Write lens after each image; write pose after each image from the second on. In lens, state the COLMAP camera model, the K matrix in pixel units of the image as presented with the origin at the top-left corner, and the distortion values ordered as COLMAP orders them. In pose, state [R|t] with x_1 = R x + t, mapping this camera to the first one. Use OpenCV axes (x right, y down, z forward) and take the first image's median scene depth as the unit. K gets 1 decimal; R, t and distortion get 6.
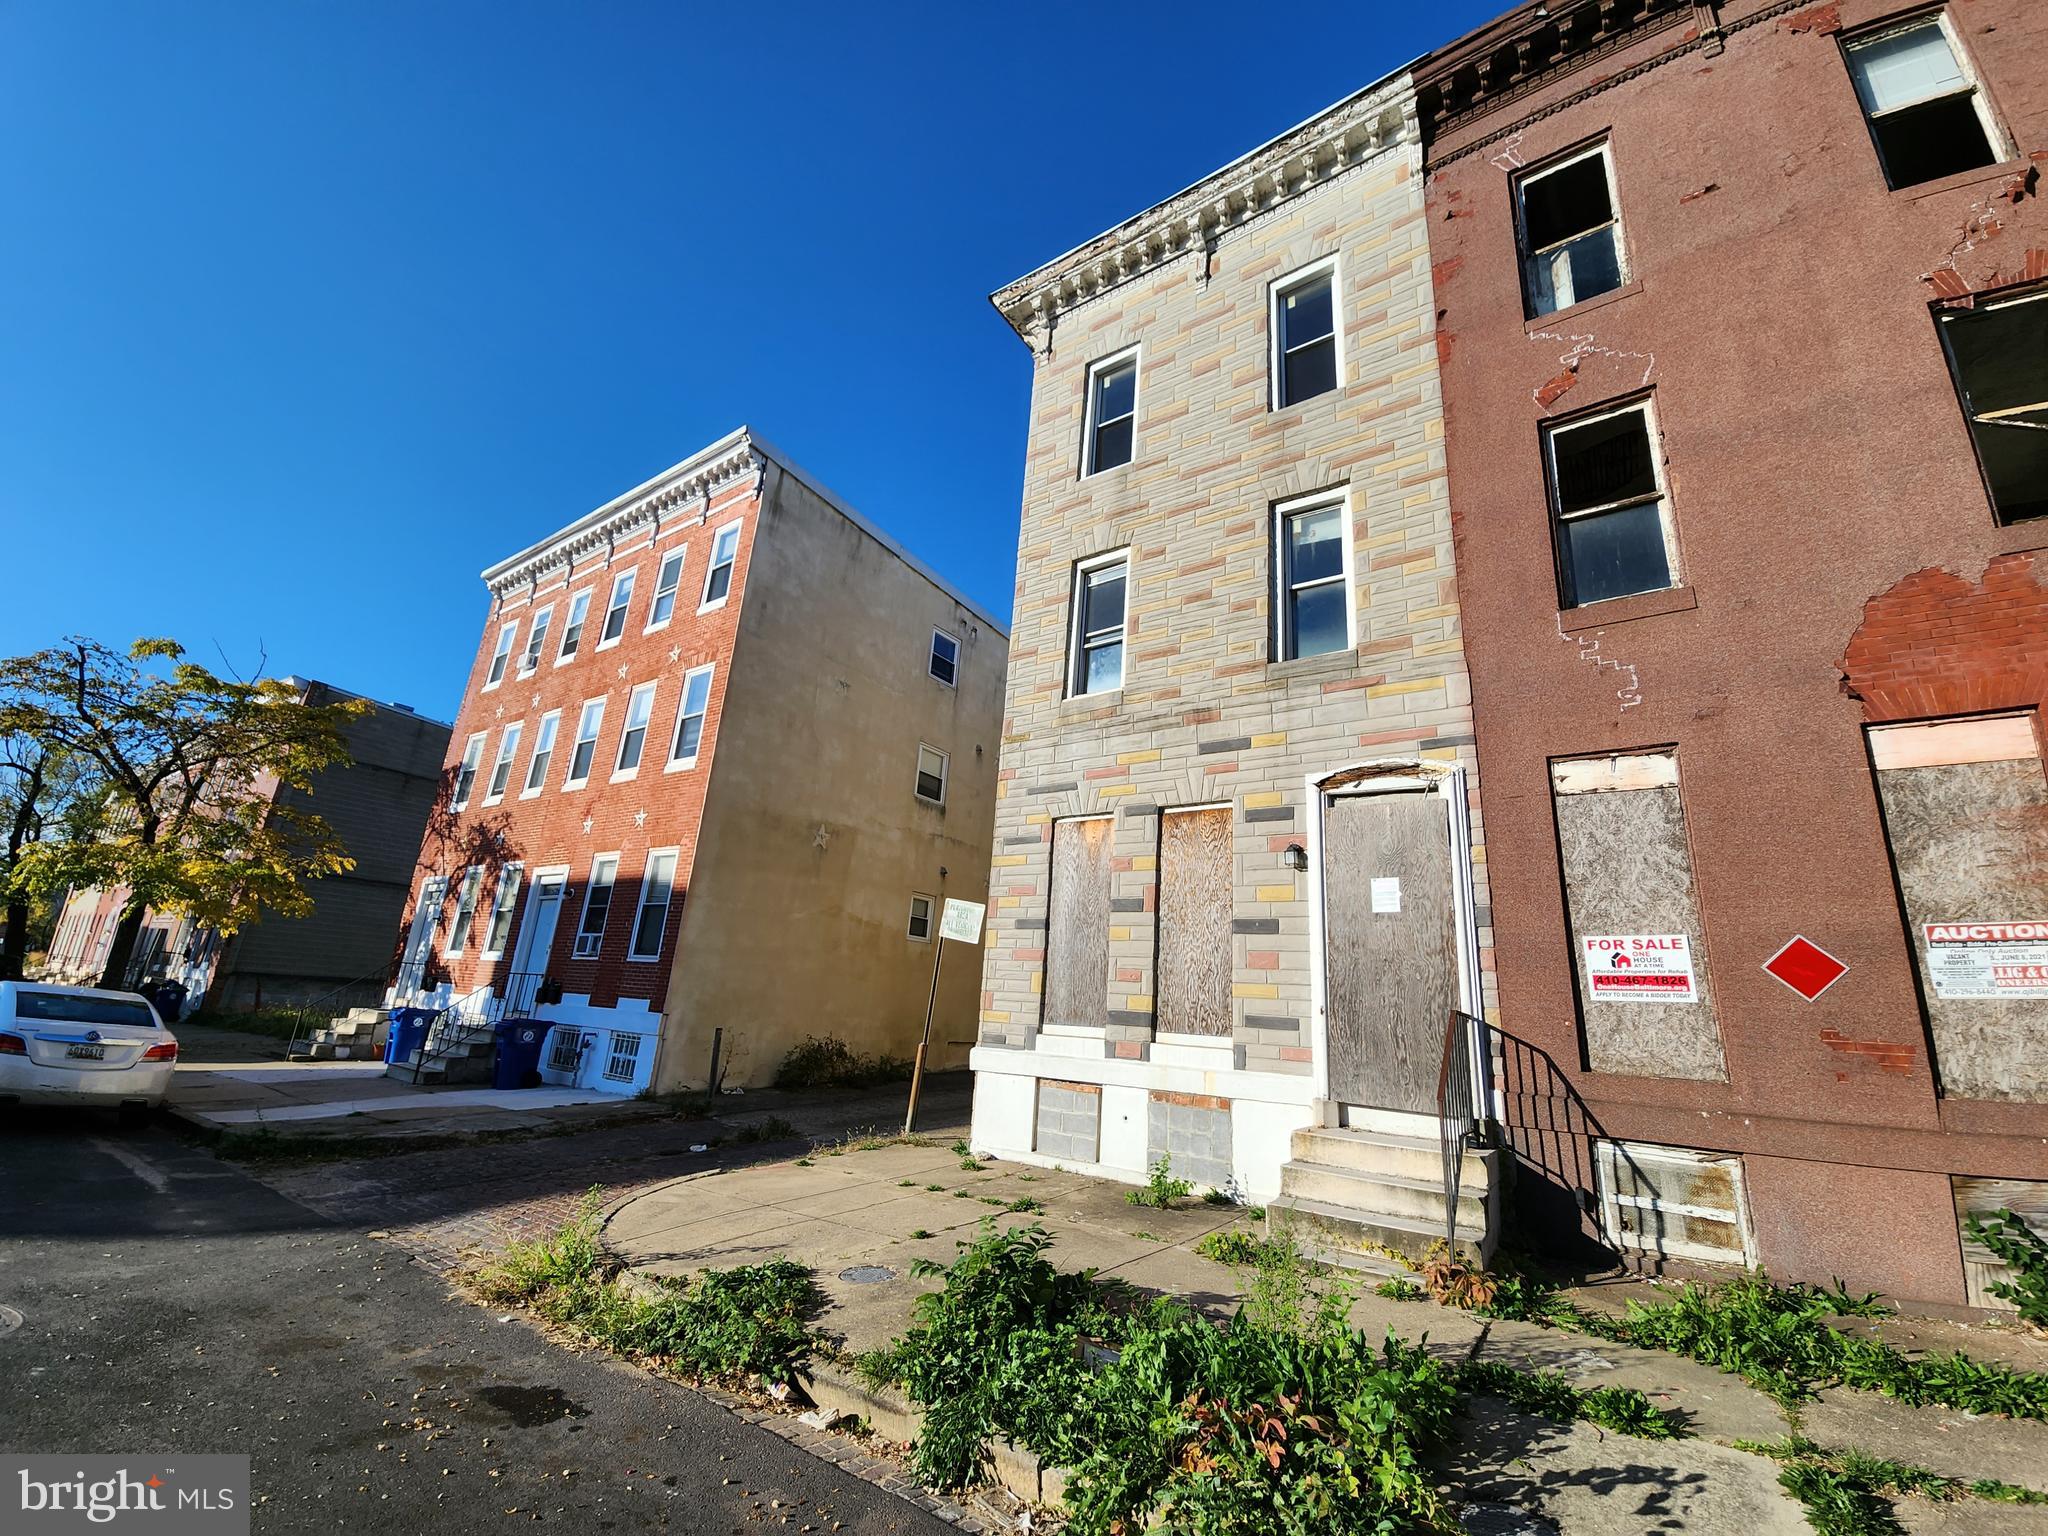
lens RADIAL K [[823.0, 0, 1037.6], [0, 823.0, 775.8], [0, 0, 1]] dist [0.000582, -0.000495]
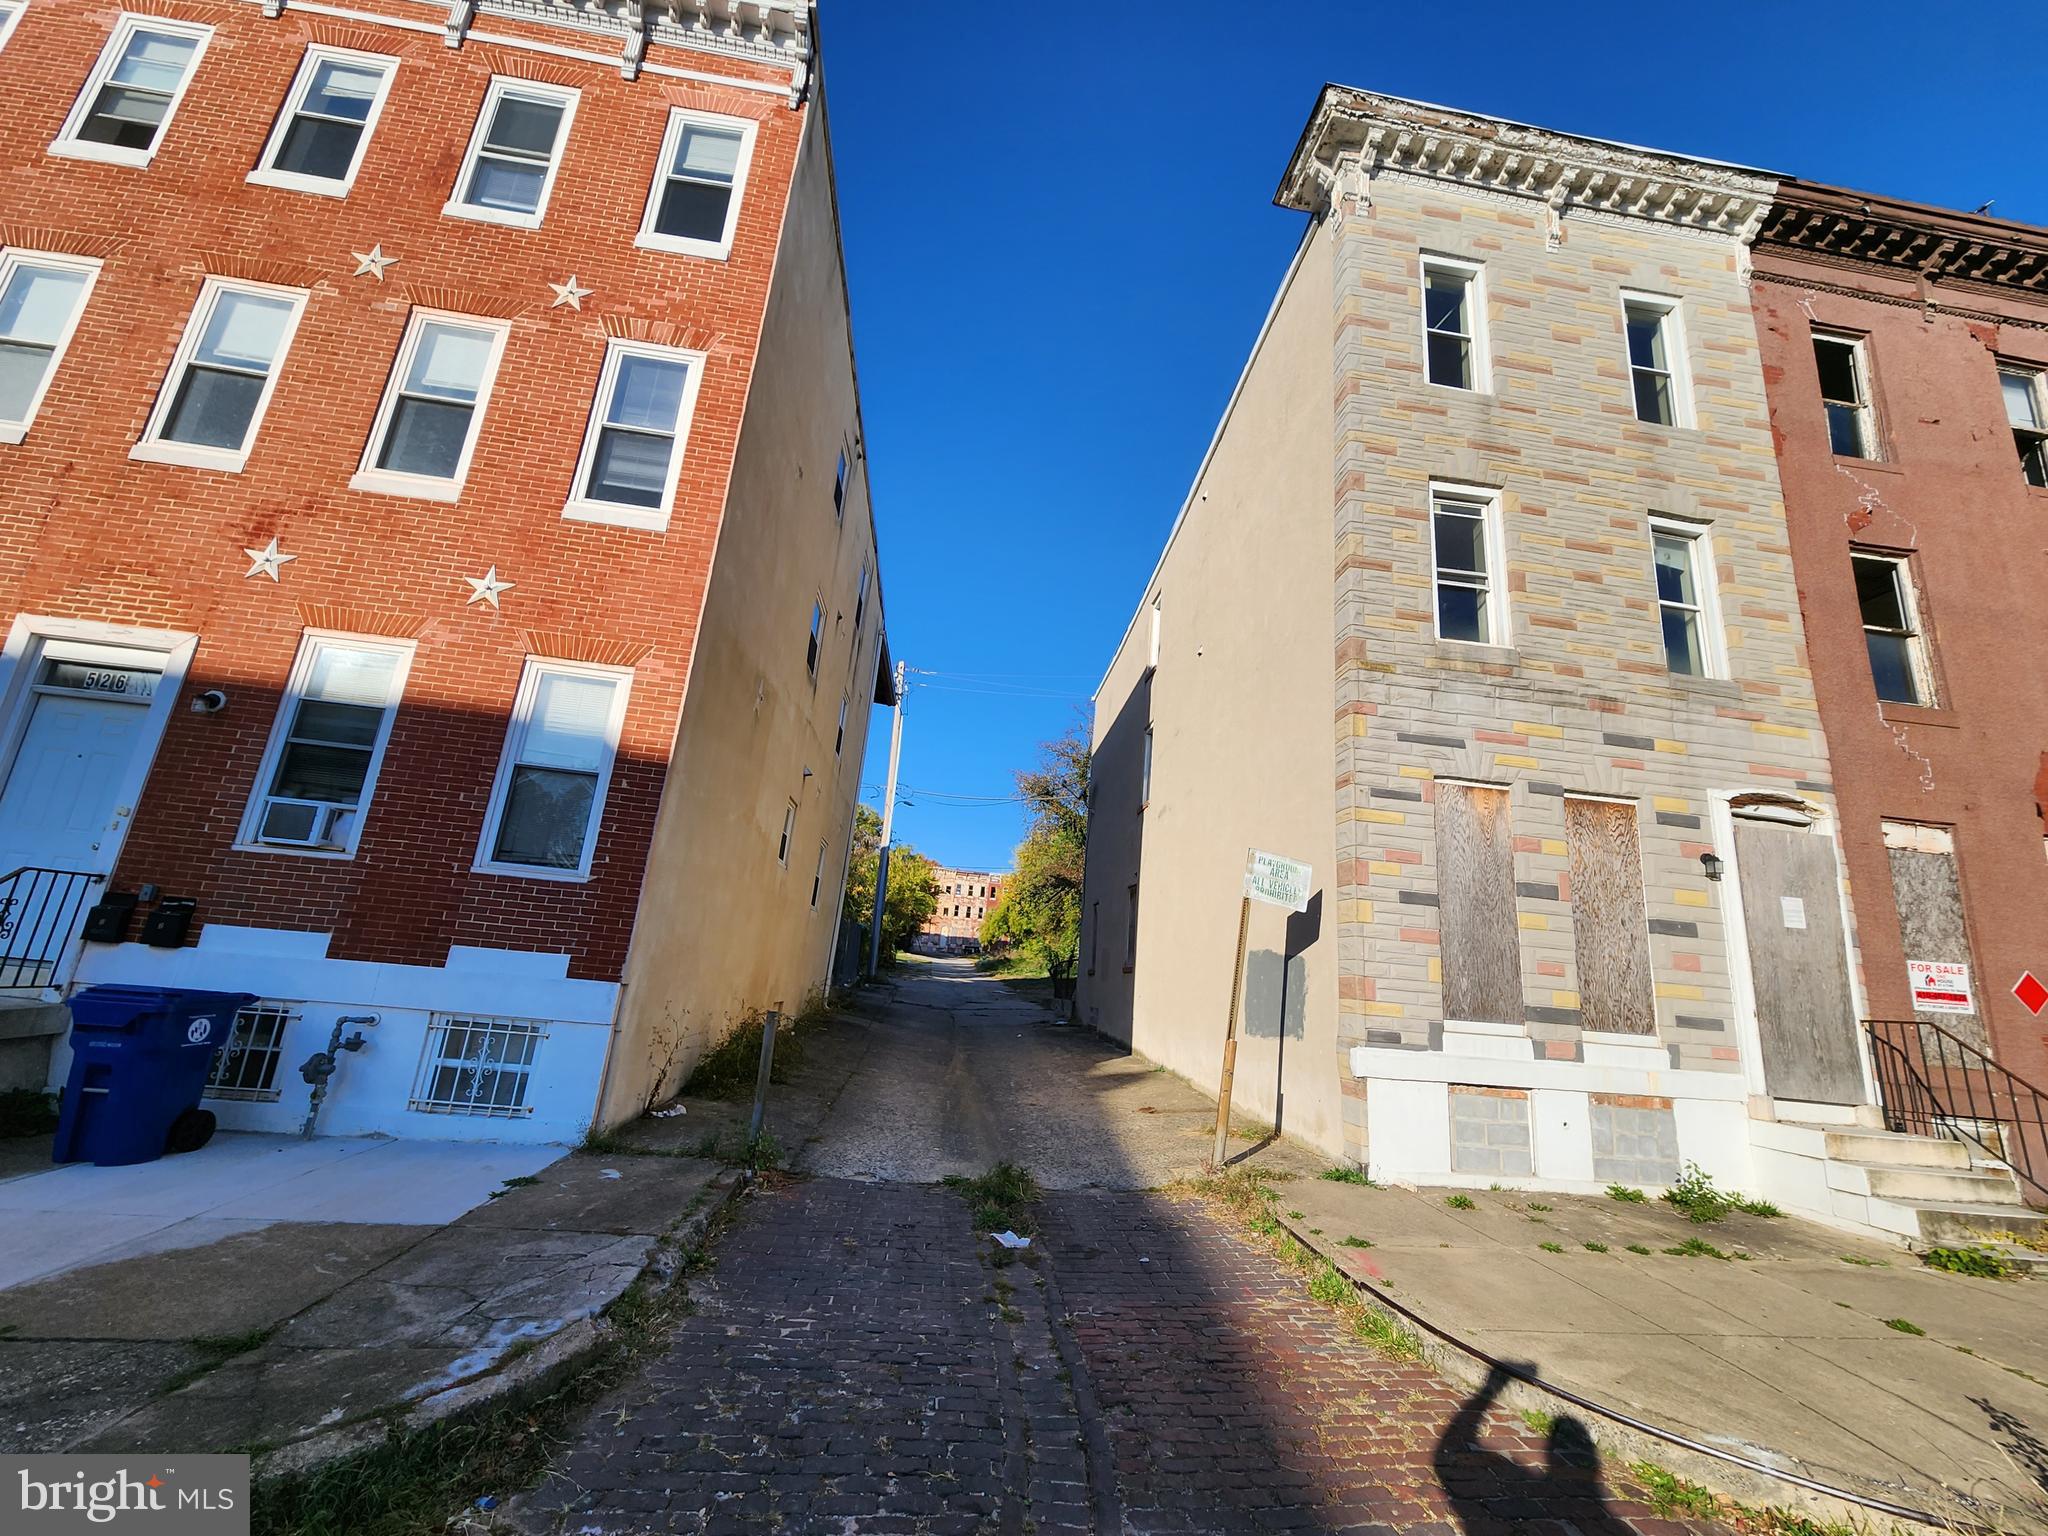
lens RADIAL K [[837.2, 0, 1022.4], [0, 837.2, 764.1], [0, 0, 1]] dist [-0.003354, 0.000839]
pose [[0.747362, 0.163148, 0.644075, -0.969242], [-0.218171, 0.975892, 0.005959, 0.144610], [-0.627575, -0.144972, 0.764939, 0.696325]]
